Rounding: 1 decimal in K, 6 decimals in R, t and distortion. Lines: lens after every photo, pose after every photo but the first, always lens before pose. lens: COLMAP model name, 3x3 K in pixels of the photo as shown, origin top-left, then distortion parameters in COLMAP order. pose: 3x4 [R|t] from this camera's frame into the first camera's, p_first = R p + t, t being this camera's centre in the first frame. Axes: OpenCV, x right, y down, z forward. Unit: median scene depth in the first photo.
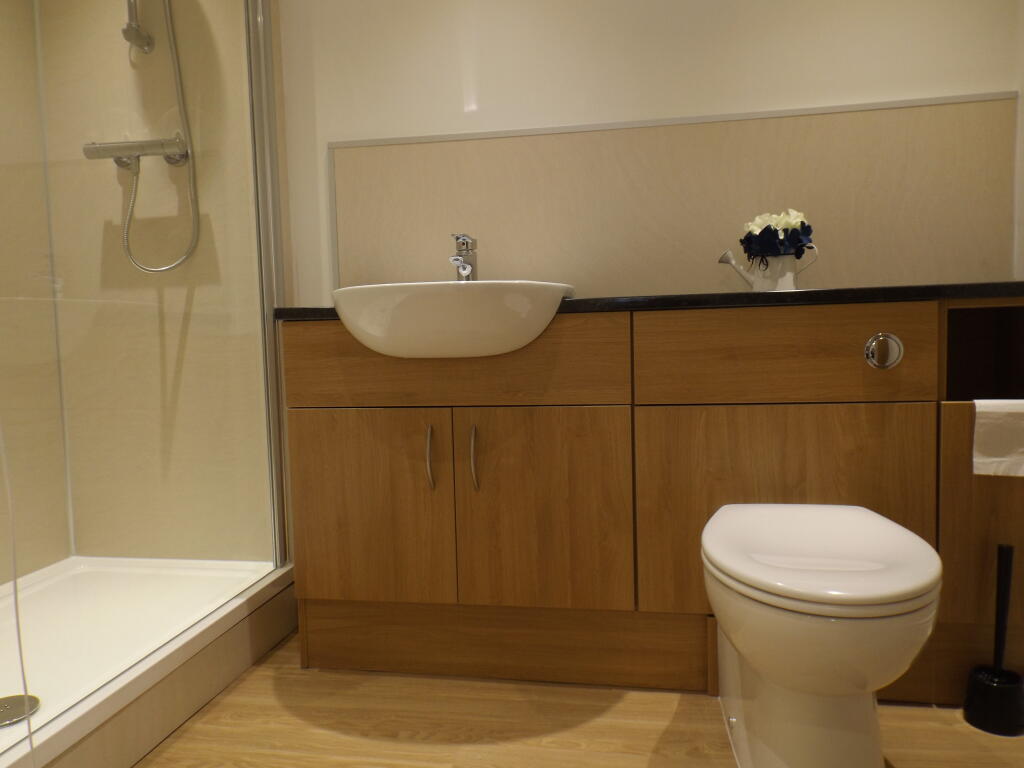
lens RADIAL K [[730.6, 0, 512.0], [0, 730.6, 384.0], [0, 0, 1]] dist [-0.005711, -0.005059]
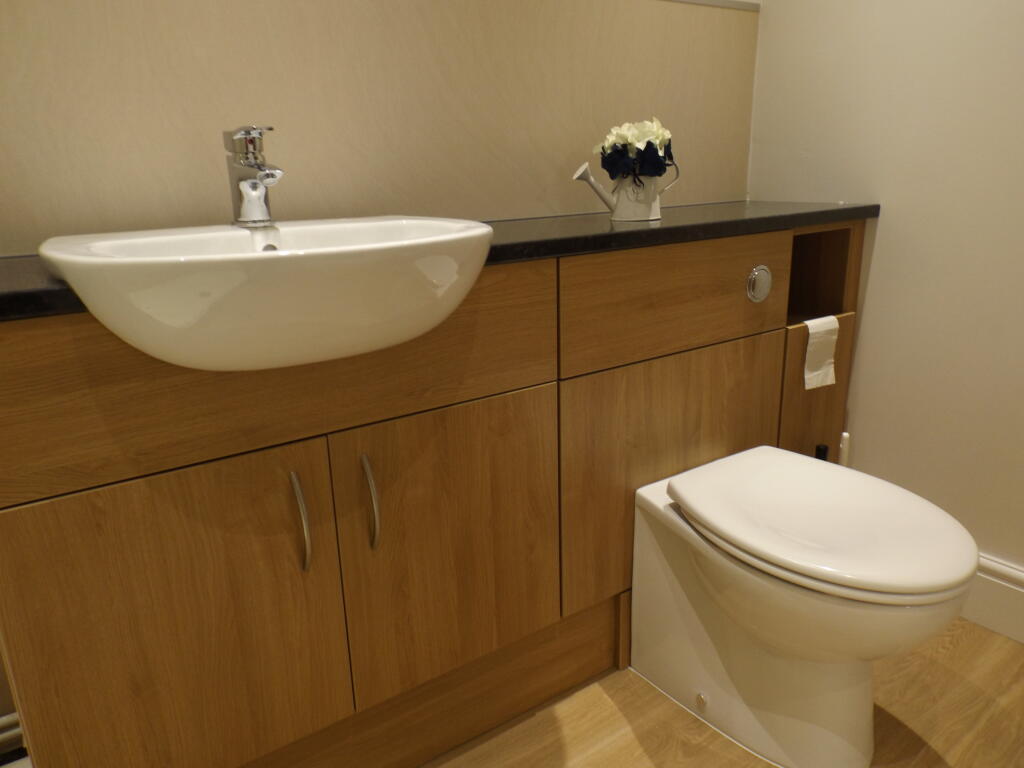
lens RADIAL K [[730.6, 0, 512.0], [0, 730.6, 384.0], [0, 0, 1]] dist [-0.005711, -0.005059]
pose [[0.714753, -0.192853, 0.672262, -0.378888], [0.055137, 0.973776, 0.220727, -0.137223], [-0.697200, -0.120699, 0.706643, 0.484944]]
